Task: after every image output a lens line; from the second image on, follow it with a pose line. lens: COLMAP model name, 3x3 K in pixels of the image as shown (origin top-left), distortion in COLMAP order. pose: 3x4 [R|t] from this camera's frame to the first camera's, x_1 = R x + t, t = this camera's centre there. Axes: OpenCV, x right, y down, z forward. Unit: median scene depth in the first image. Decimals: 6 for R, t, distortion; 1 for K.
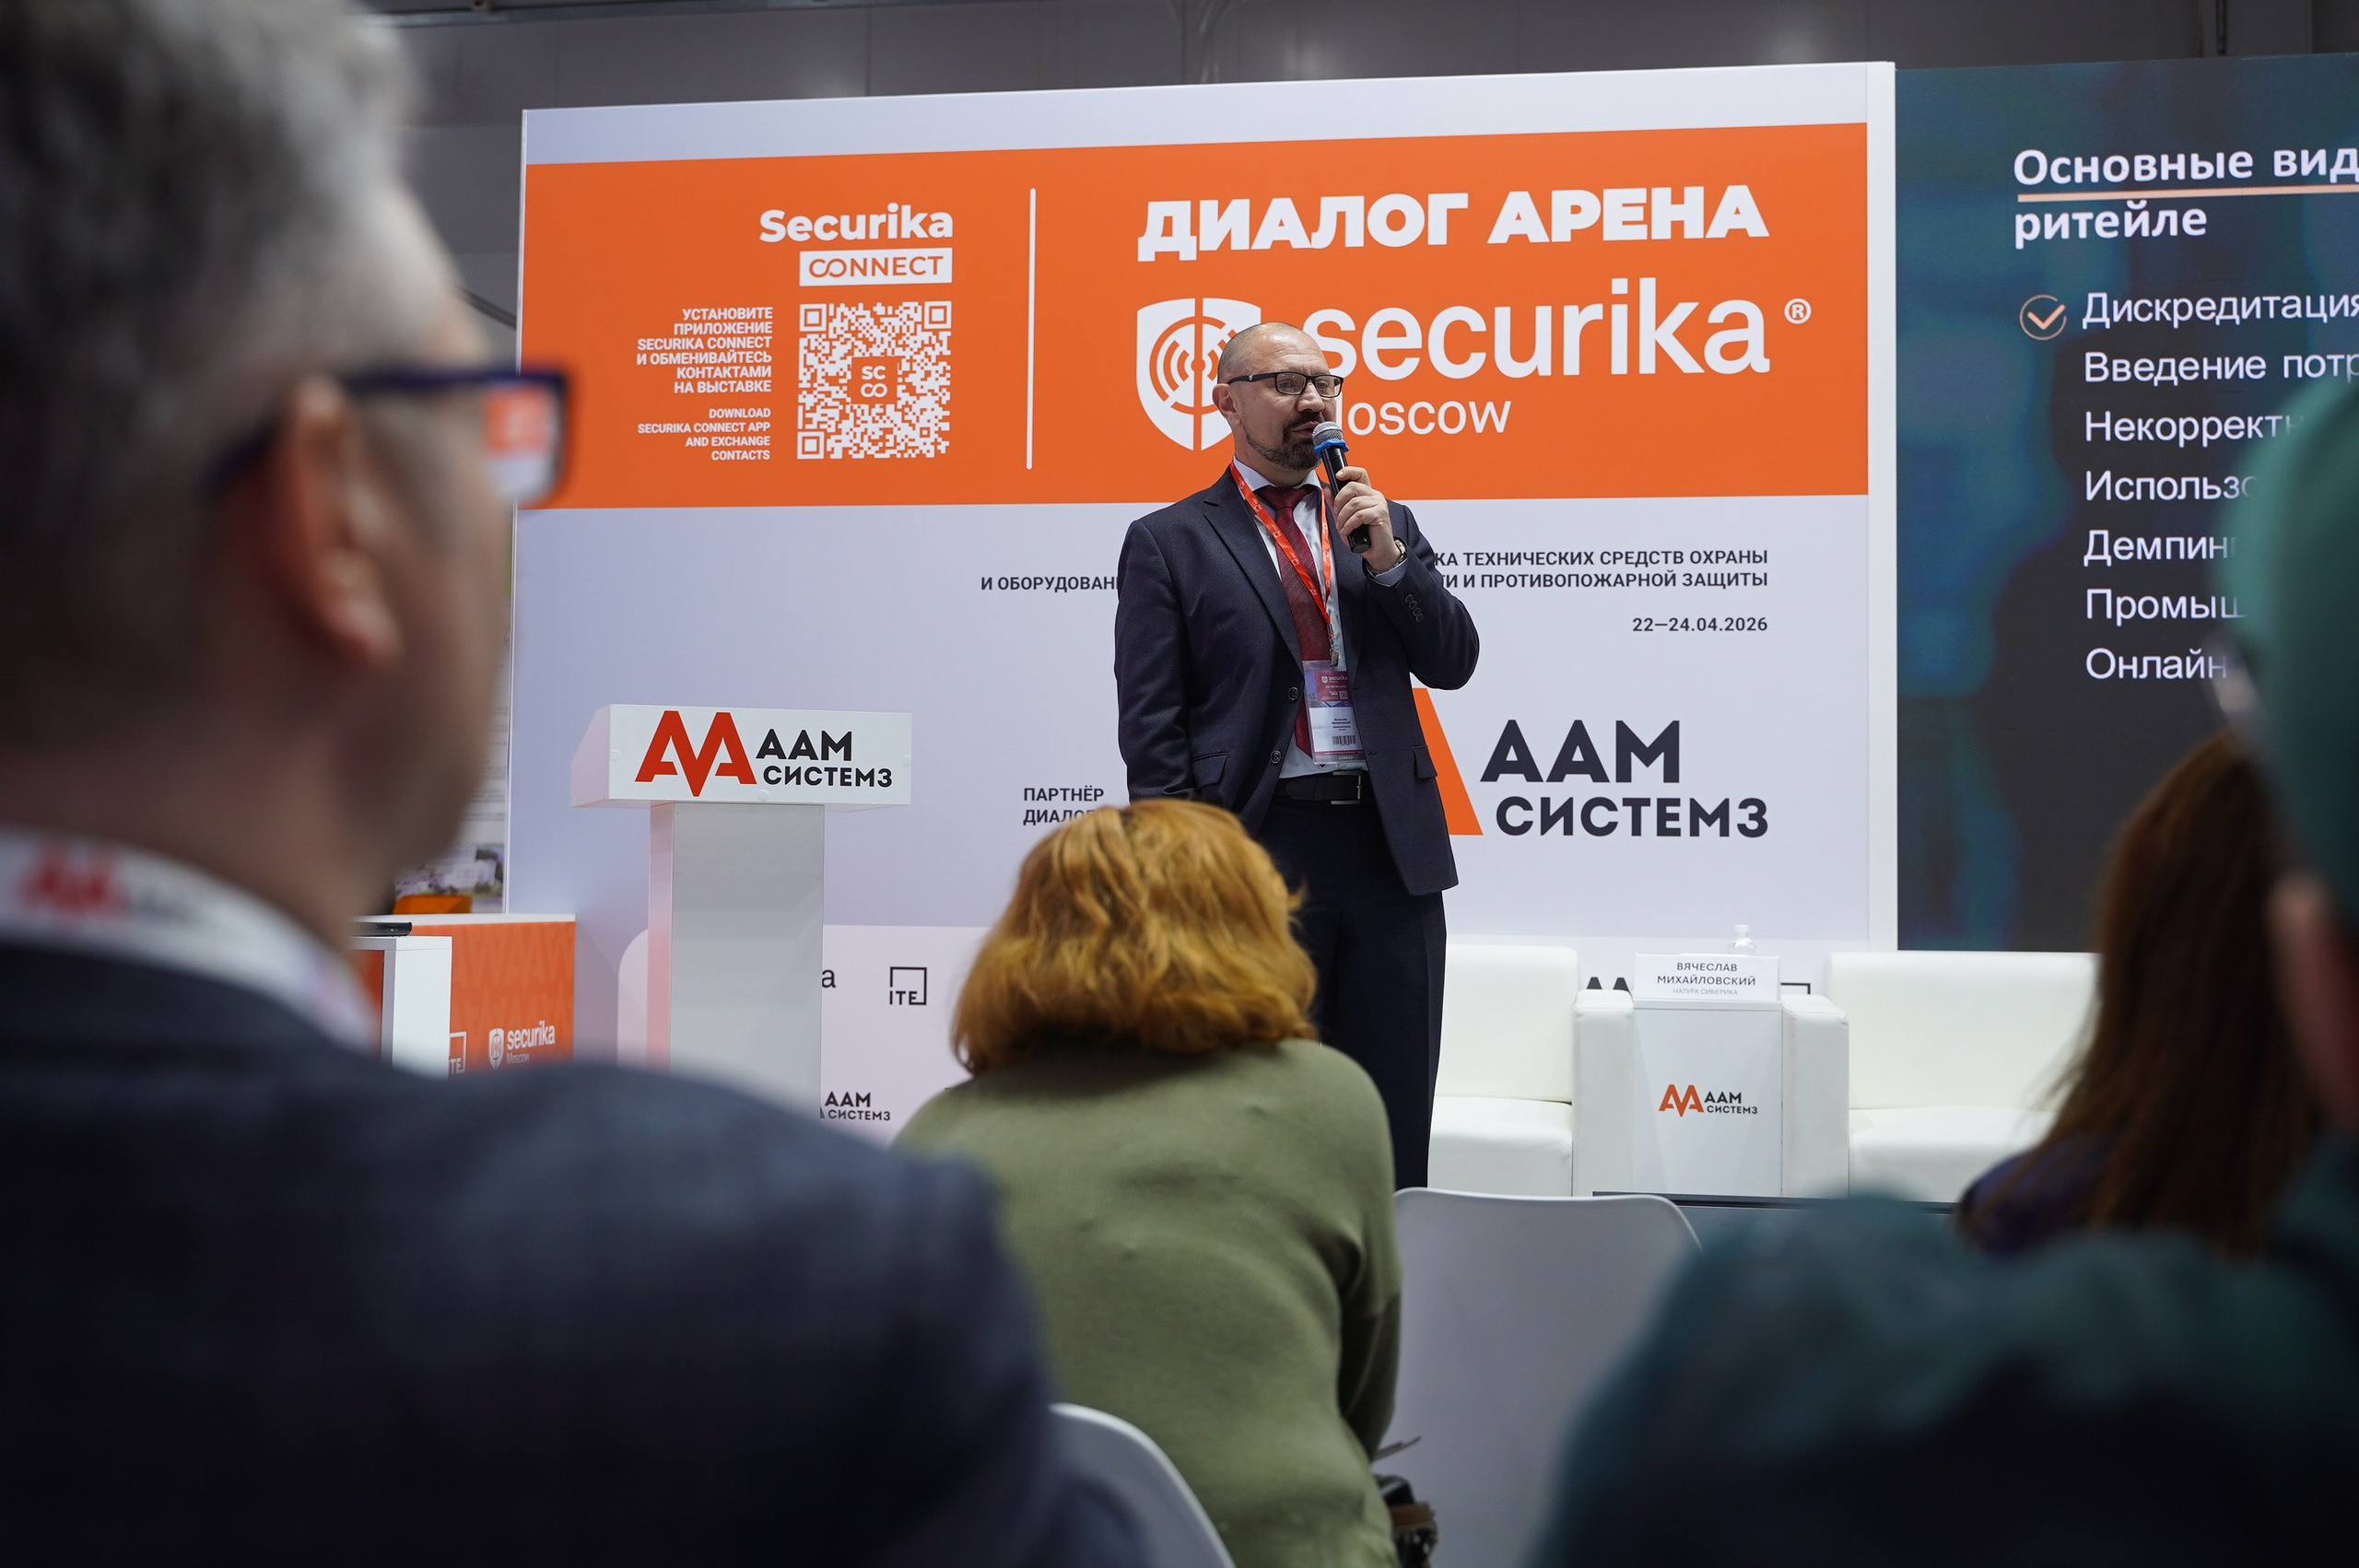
lens RADIAL K [[2734.9, 0, 1163.8], [0, 2734.9, 771.6], [0, 0, 1]] dist [0.000031, 0.000000]
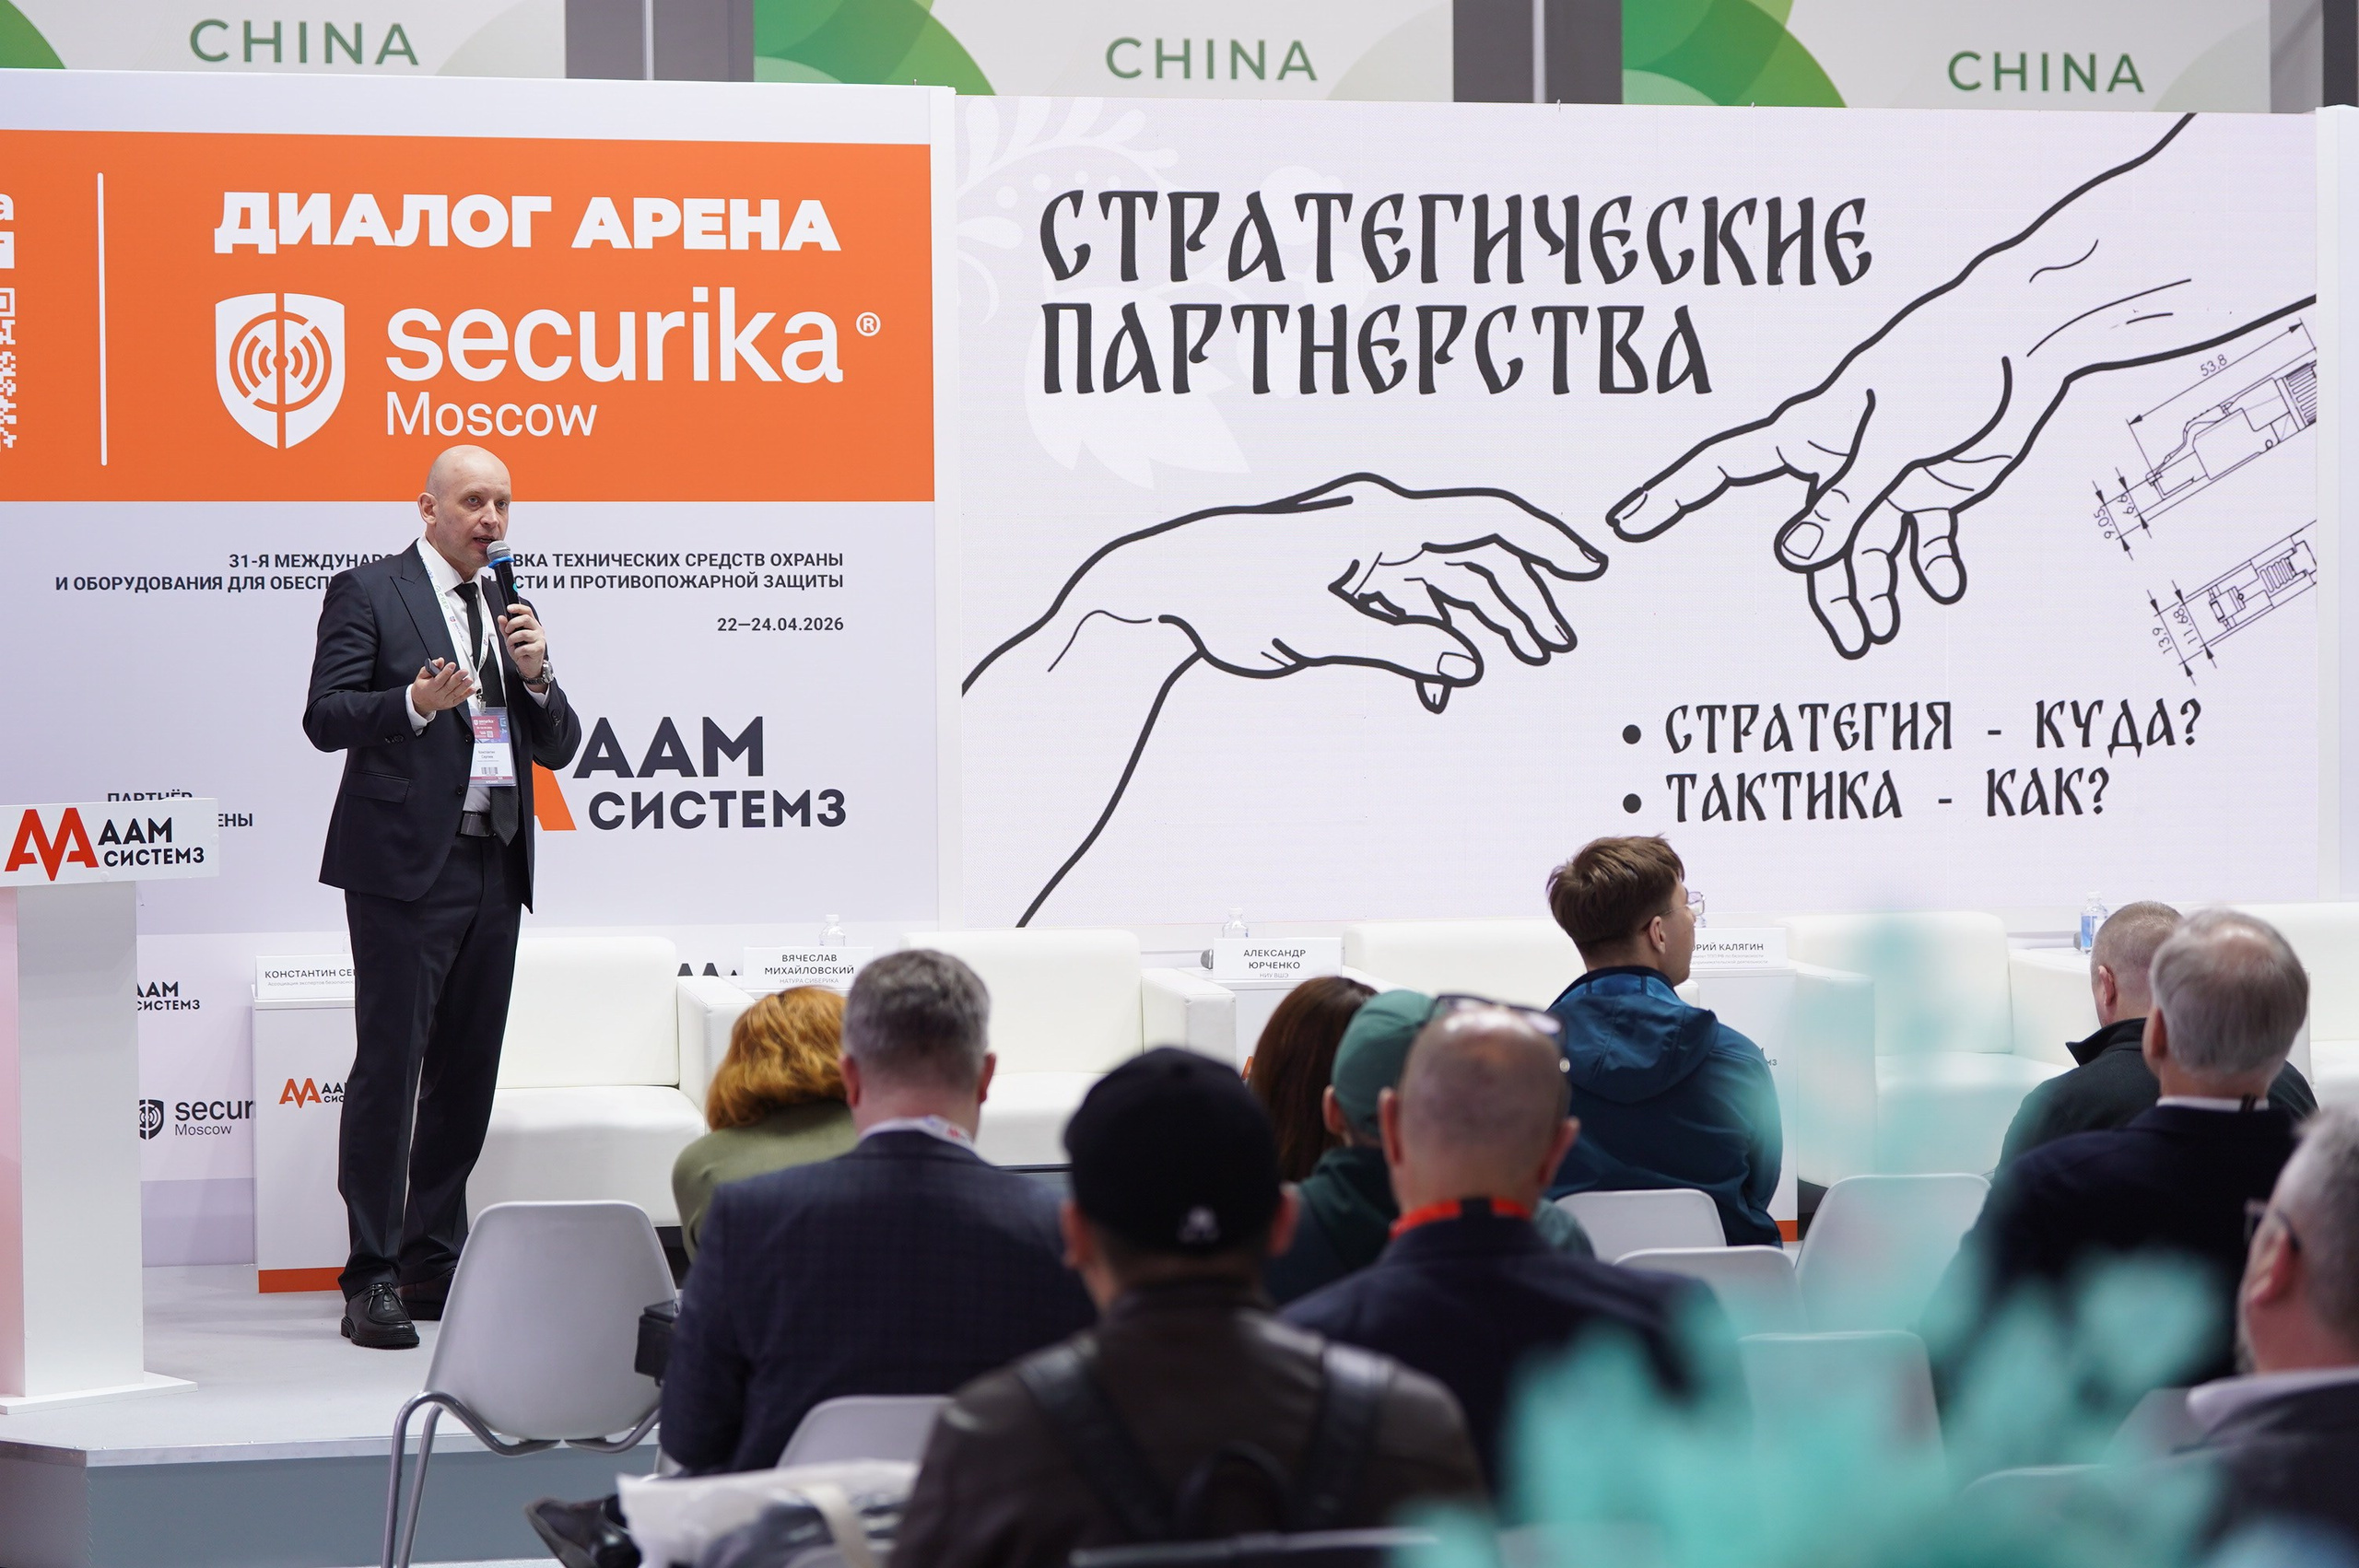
lens RADIAL K [[4819.9, 0, 1202.4], [0, 4819.9, 769.5], [0, 0, 1]] dist [0.003102, 0.000000]
pose [[0.928679, -0.028994, 0.369749, -0.334236], [0.001259, 0.997180, 0.075033, -0.135272], [-0.370882, -0.069216, 0.926097, -0.763353]]
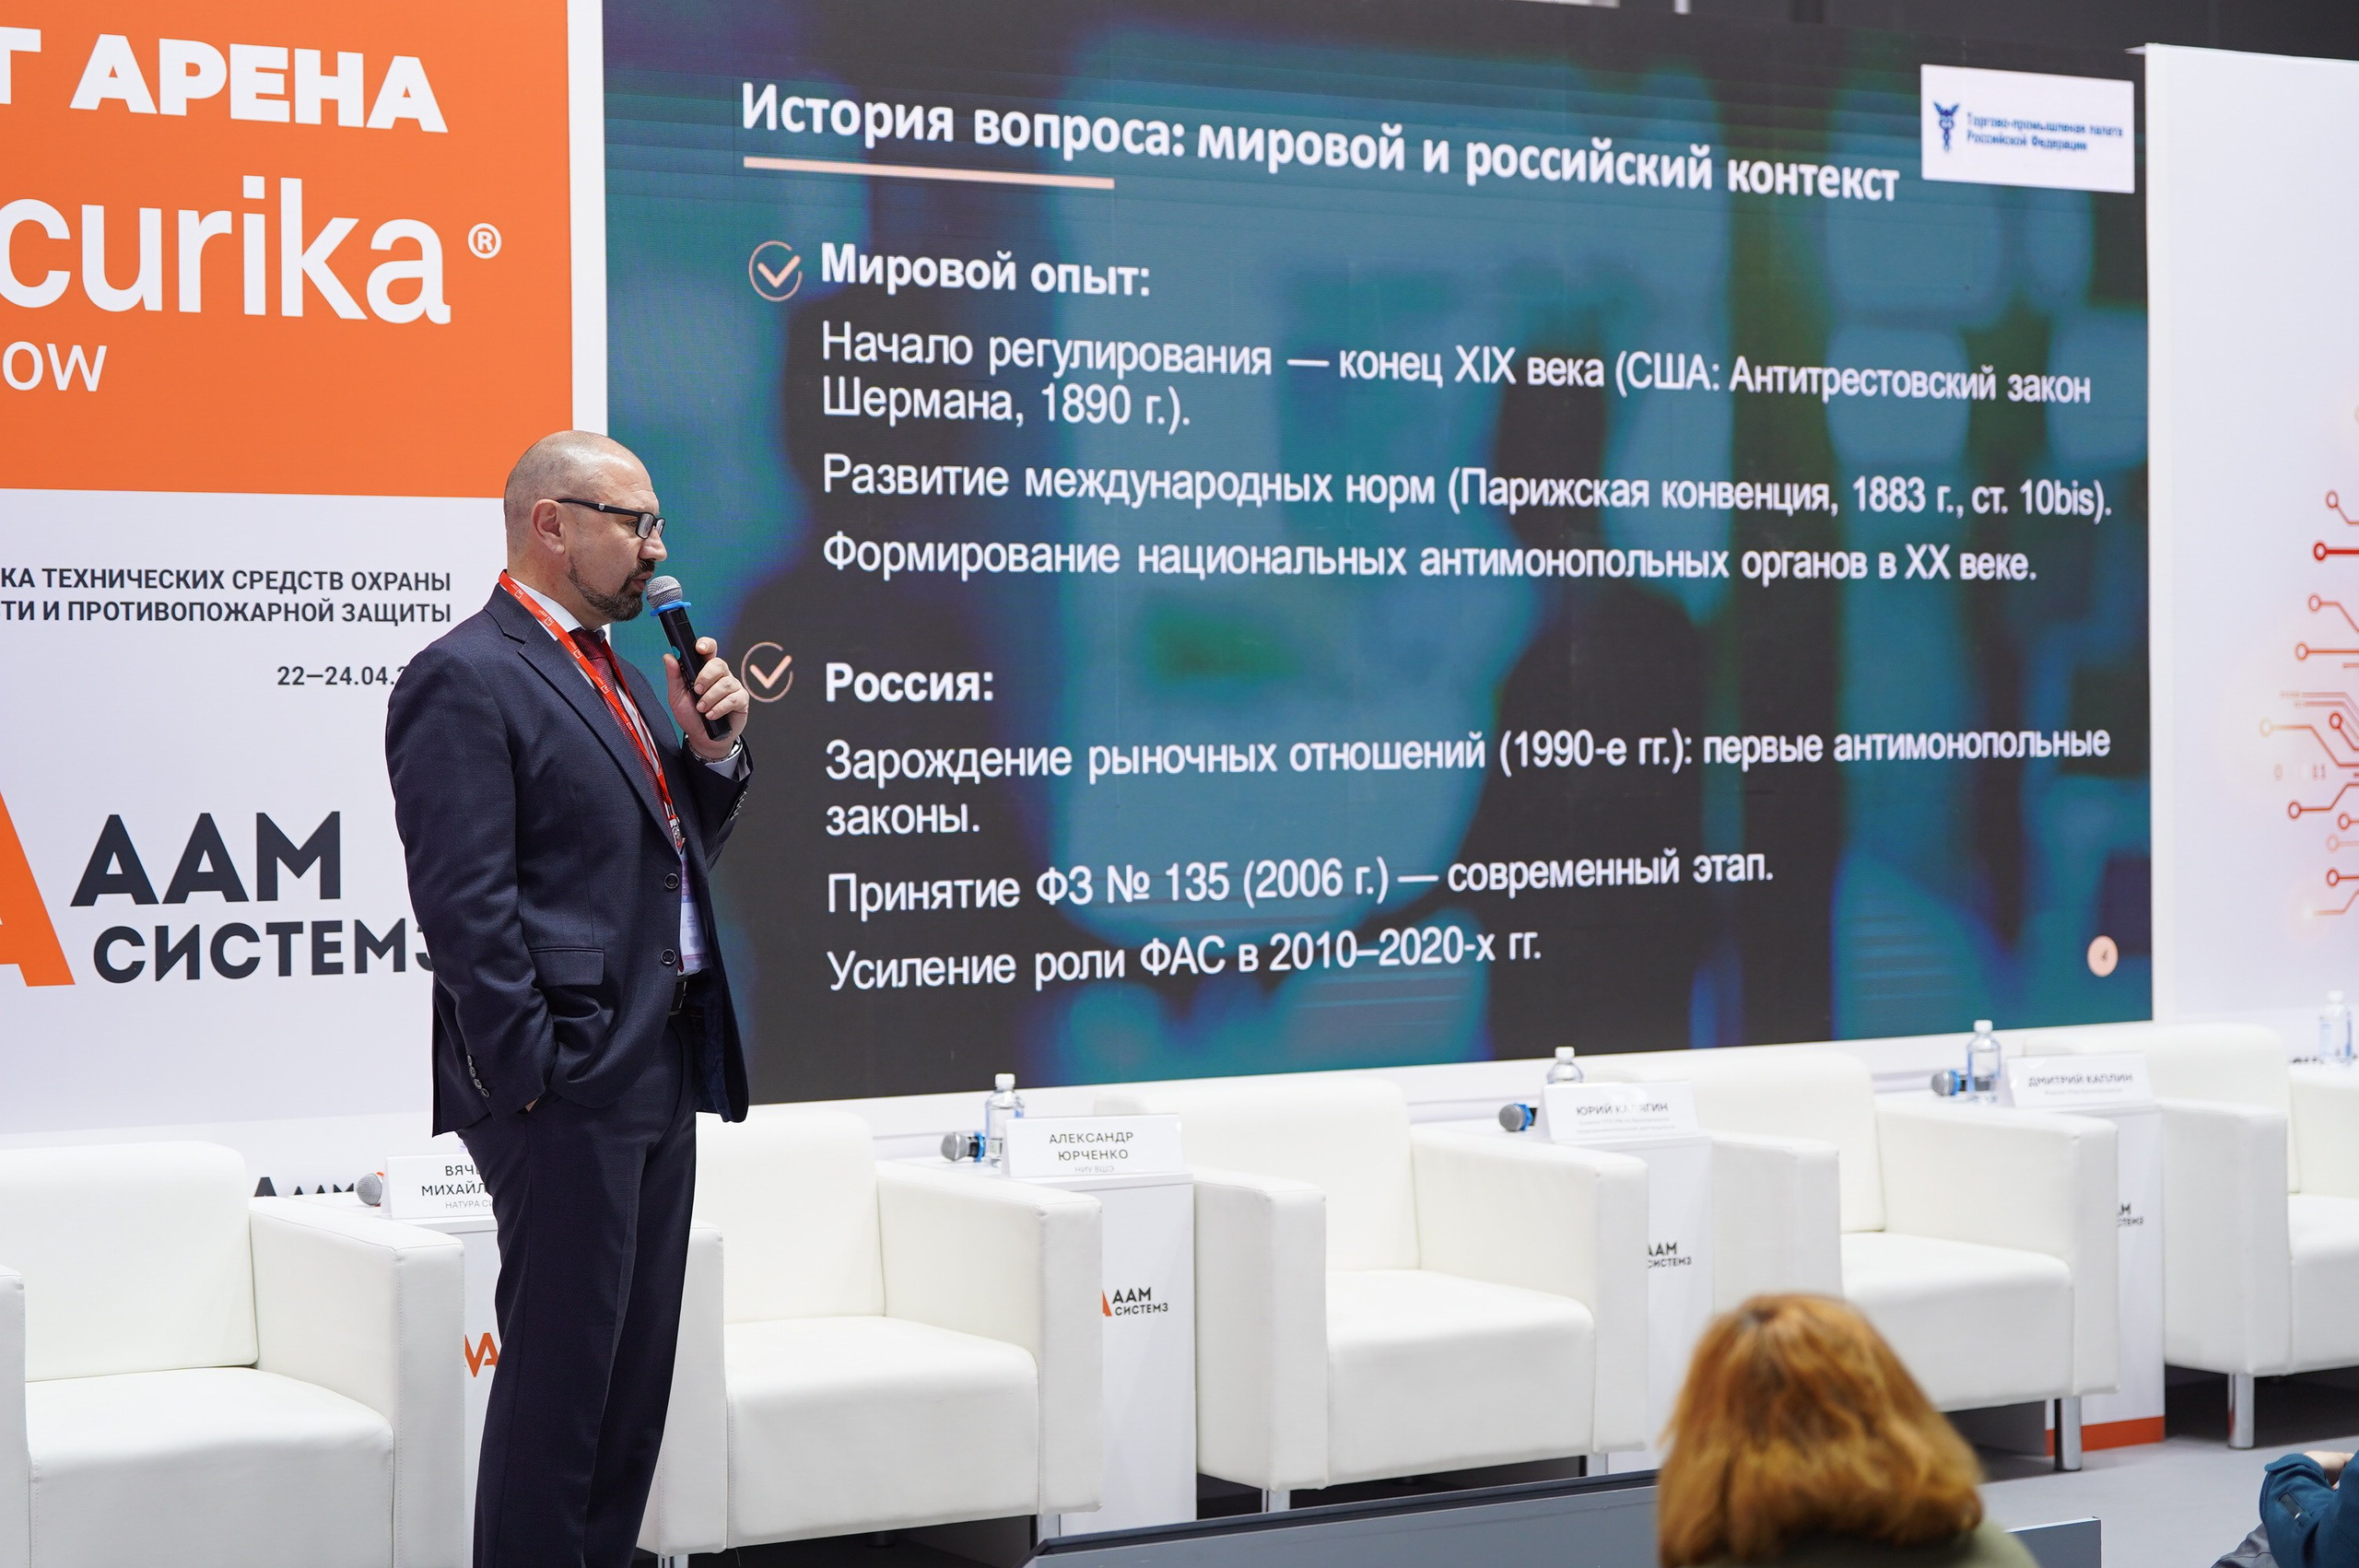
lens RADIAL K [[4819.9, 0, 1219.7], [0, 4819.9, 764.9], [0, 0, 1]] dist [0.003102, 0.000000]
pose [[0.738010, -0.025323, 0.674315, -0.482687], [-0.014005, 0.998506, 0.052825, -0.099151], [-0.674645, -0.048429, 0.736552, -0.075337]]
